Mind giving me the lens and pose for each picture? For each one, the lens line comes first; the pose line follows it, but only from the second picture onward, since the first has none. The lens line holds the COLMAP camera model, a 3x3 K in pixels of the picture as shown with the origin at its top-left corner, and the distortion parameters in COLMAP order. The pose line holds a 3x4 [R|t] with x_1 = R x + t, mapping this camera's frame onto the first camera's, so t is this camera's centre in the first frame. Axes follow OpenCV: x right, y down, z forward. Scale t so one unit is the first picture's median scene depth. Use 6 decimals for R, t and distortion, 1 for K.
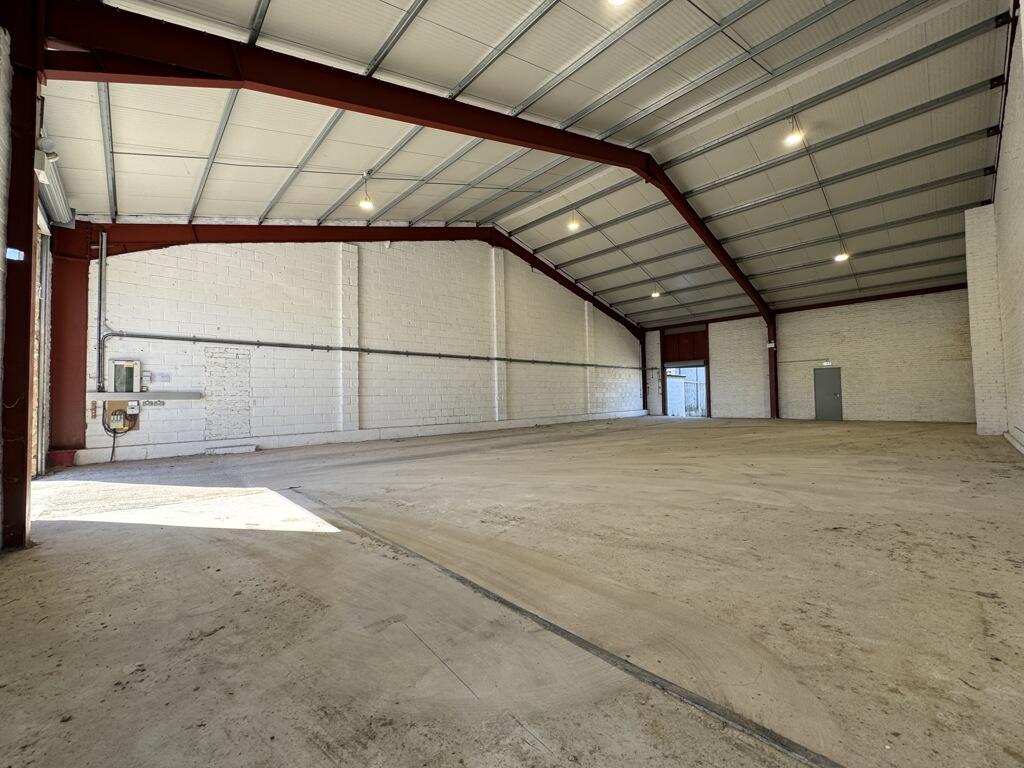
lens RADIAL K [[407.8, 0, 512.9], [0, 407.8, 378.2], [0, 0, 1]] dist [0.000734, 0.000005]
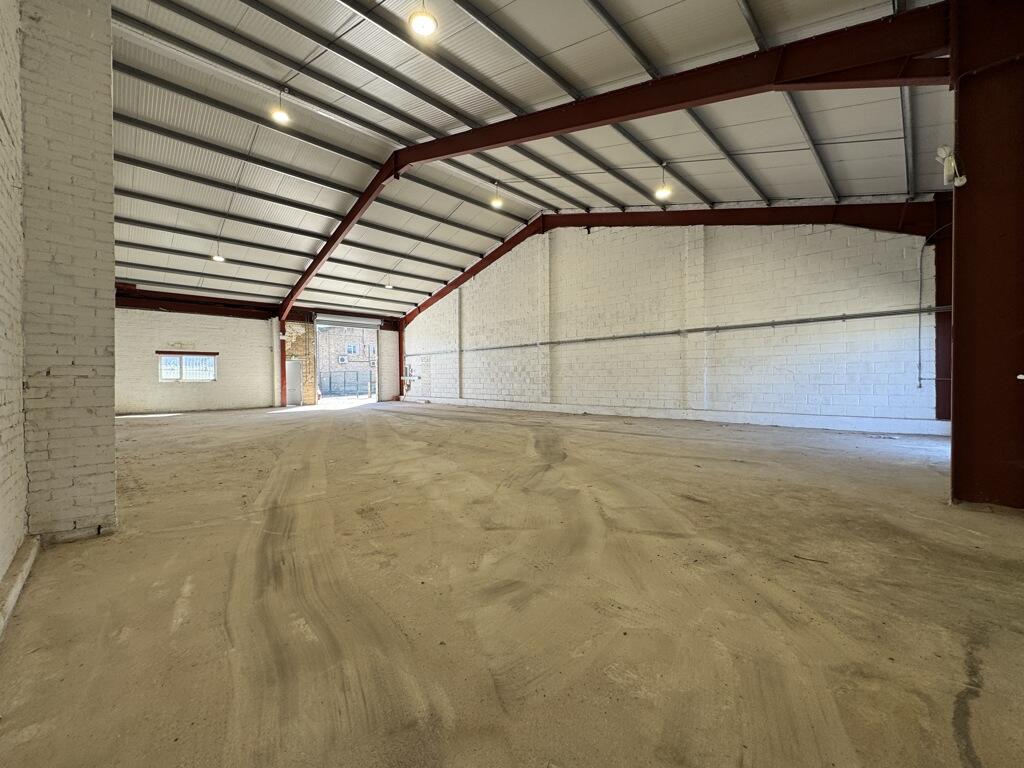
lens RADIAL K [[407.8, 0, 513.3], [0, 407.8, 386.8], [0, 0, 1]] dist [0.000734, 0.000005]
pose [[0.028406, 0.025561, -0.999270, 0.946457], [0.037886, 0.998927, 0.026629, 0.030904], [0.998878, -0.038615, 0.027407, 0.847097]]
